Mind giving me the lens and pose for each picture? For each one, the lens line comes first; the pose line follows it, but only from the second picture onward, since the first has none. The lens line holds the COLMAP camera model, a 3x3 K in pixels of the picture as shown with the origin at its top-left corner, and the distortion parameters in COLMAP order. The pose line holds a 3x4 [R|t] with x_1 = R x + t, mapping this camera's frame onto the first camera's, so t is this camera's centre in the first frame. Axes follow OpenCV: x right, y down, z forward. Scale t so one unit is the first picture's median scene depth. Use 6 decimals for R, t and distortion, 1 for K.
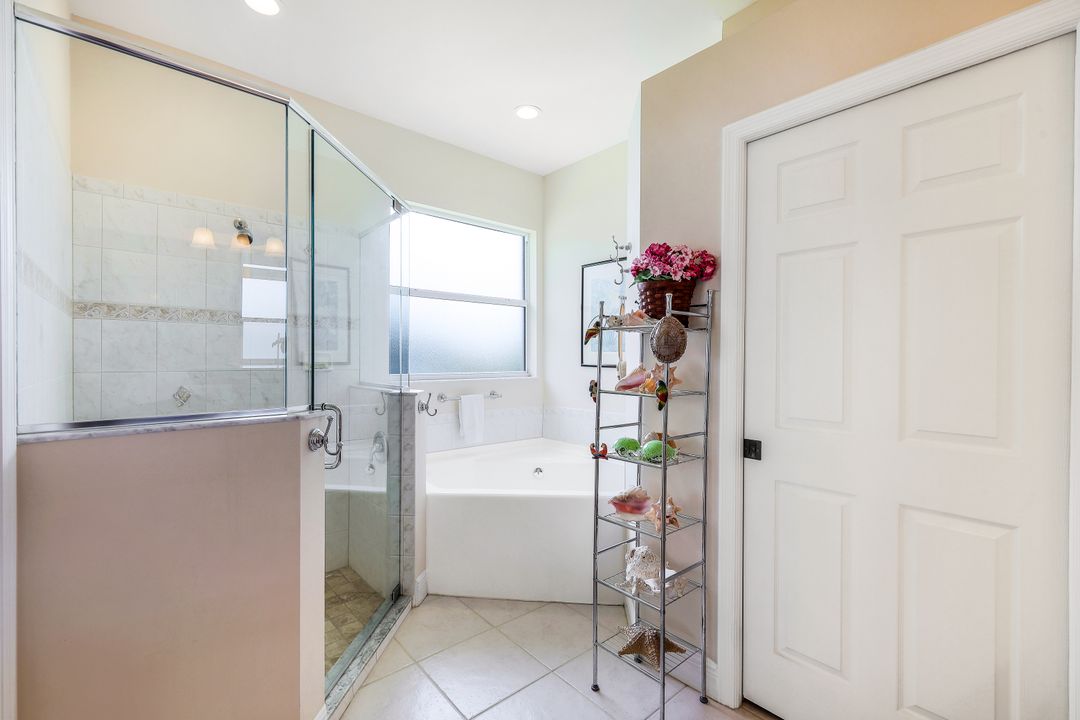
lens RADIAL K [[469.0, 0, 540.0], [0, 469.0, 360.0], [0, 0, 1]] dist [-0.000236, -0.000034]
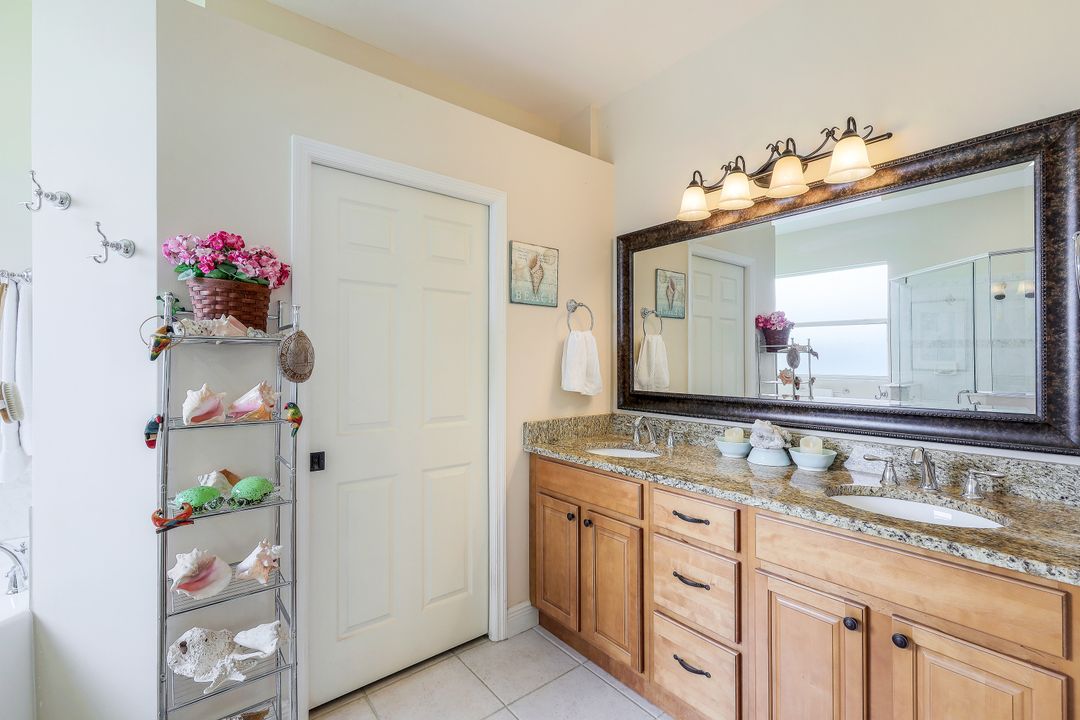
lens RADIAL K [[469.0, 0, 540.0], [0, 469.0, 360.0], [0, 0, 1]] dist [-0.000236, -0.000034]
pose [[0.037142, -0.003291, 0.999305, -0.564106], [0.007397, 0.999968, 0.003018, -0.033067], [-0.999283, 0.007280, 0.037166, 0.469684]]
